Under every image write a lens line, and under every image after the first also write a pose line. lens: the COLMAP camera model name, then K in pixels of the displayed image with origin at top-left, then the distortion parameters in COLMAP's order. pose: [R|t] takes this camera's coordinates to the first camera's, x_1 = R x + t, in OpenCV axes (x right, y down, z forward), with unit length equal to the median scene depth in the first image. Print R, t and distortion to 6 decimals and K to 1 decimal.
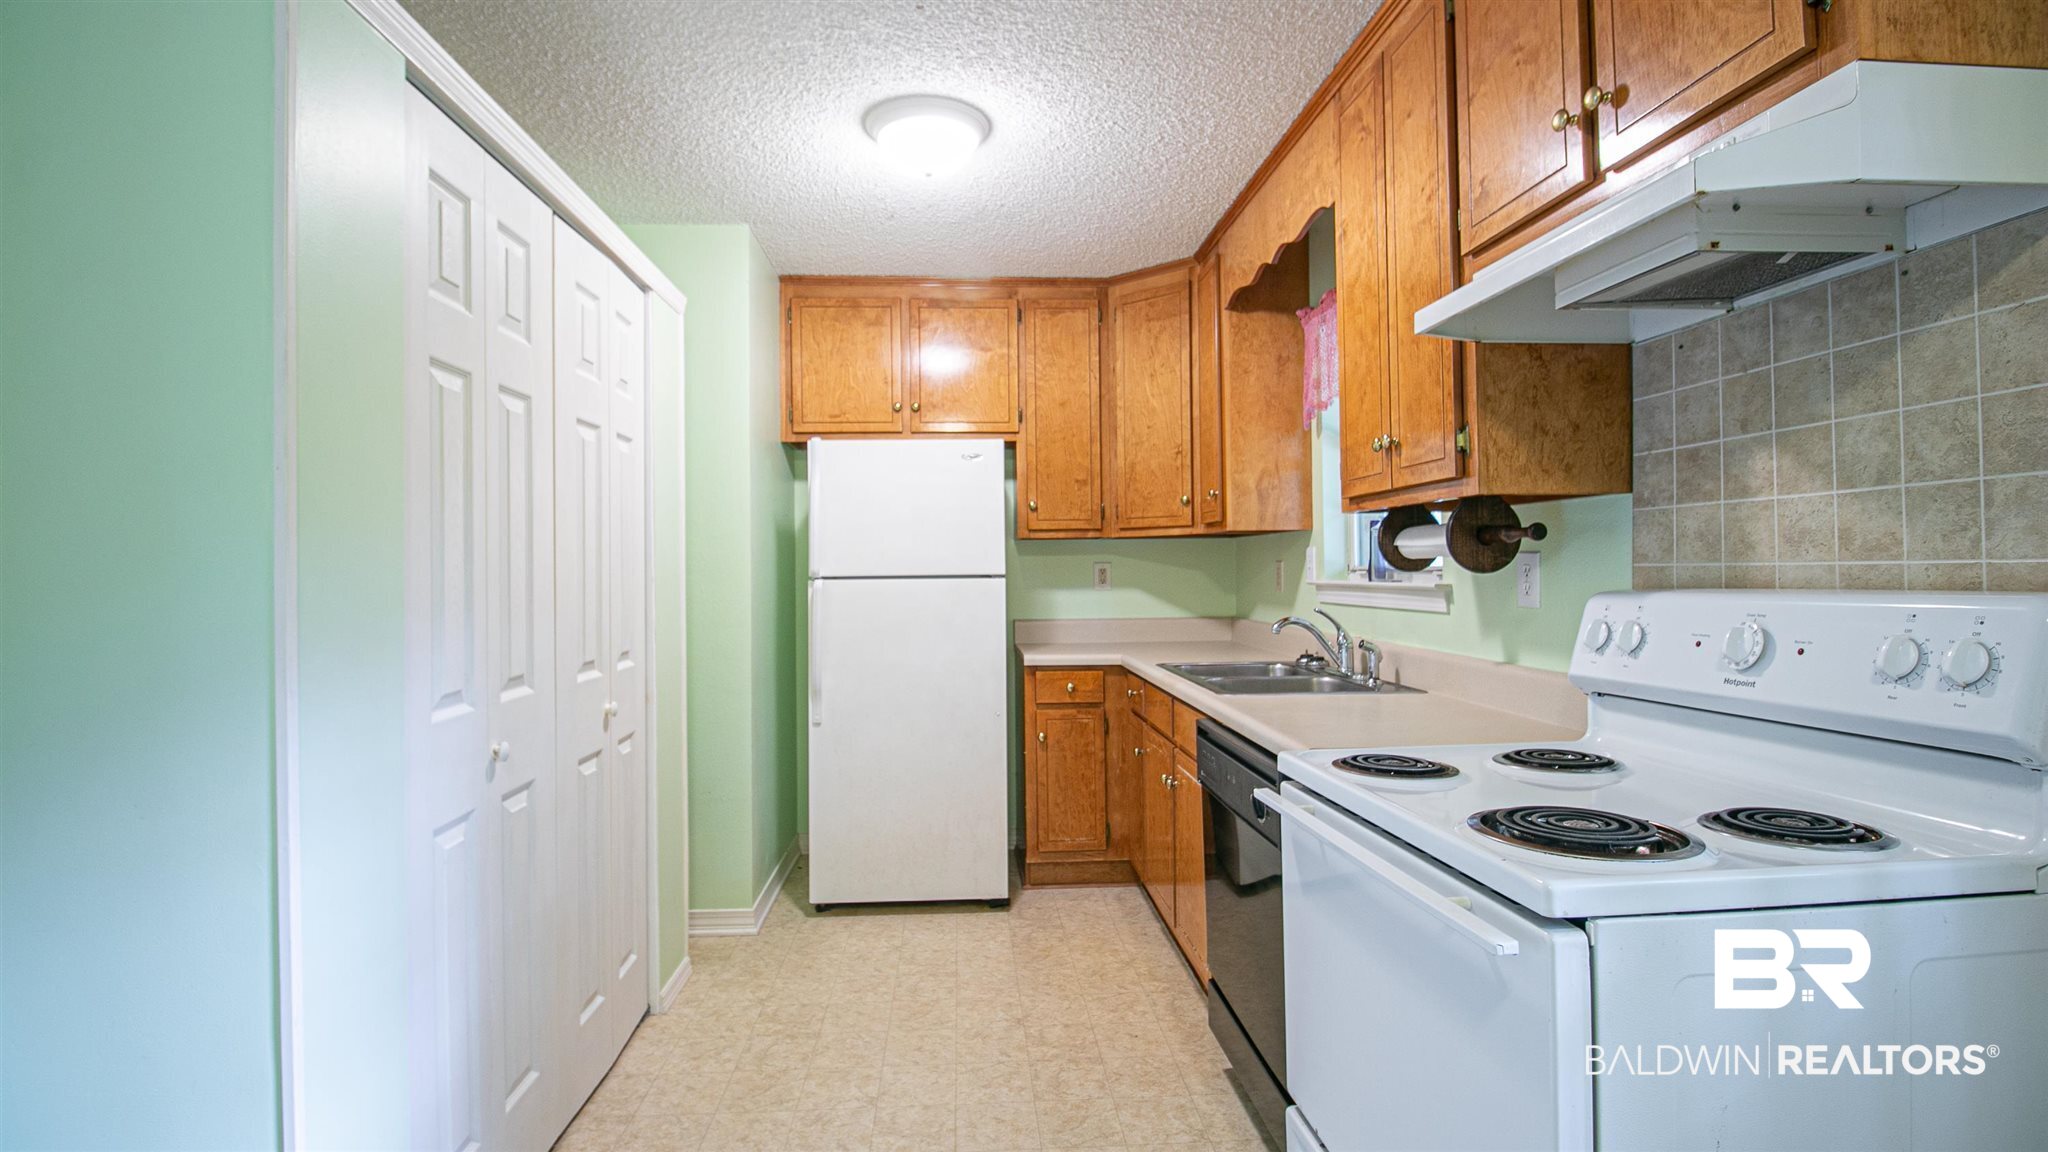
lens RADIAL K [[948.7, 0, 1018.1], [0, 948.7, 565.5], [0, 0, 1]] dist [-0.001940, -0.000973]
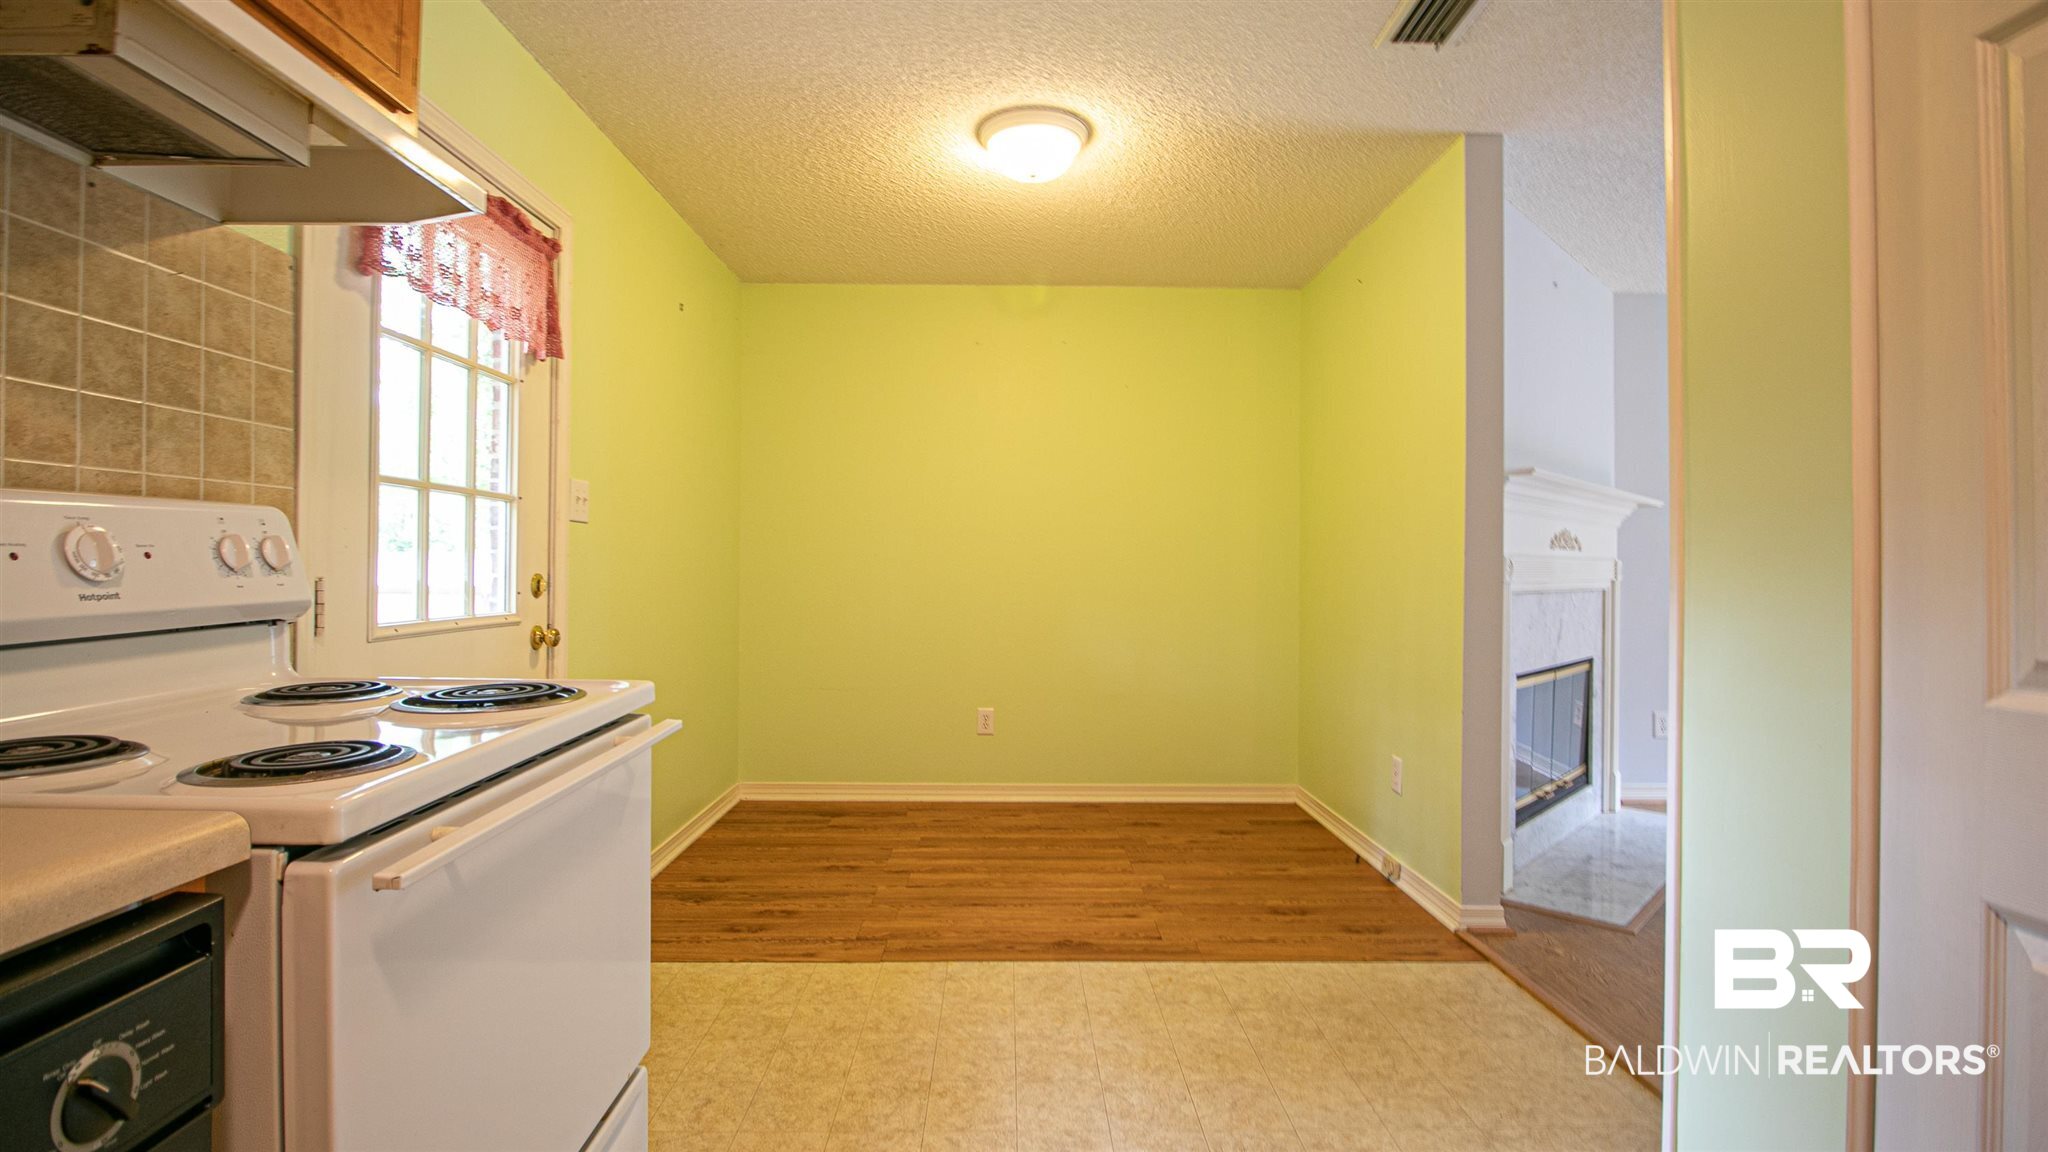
lens RADIAL K [[948.7, 0, 1018.0], [0, 948.7, 564.1], [0, 0, 1]] dist [-0.001940, -0.000973]
pose [[-0.998840, -0.007155, 0.047623, -0.118527], [-0.007542, 0.999940, -0.007962, 0.102868], [-0.047564, -0.008312, -0.998834, 1.976629]]
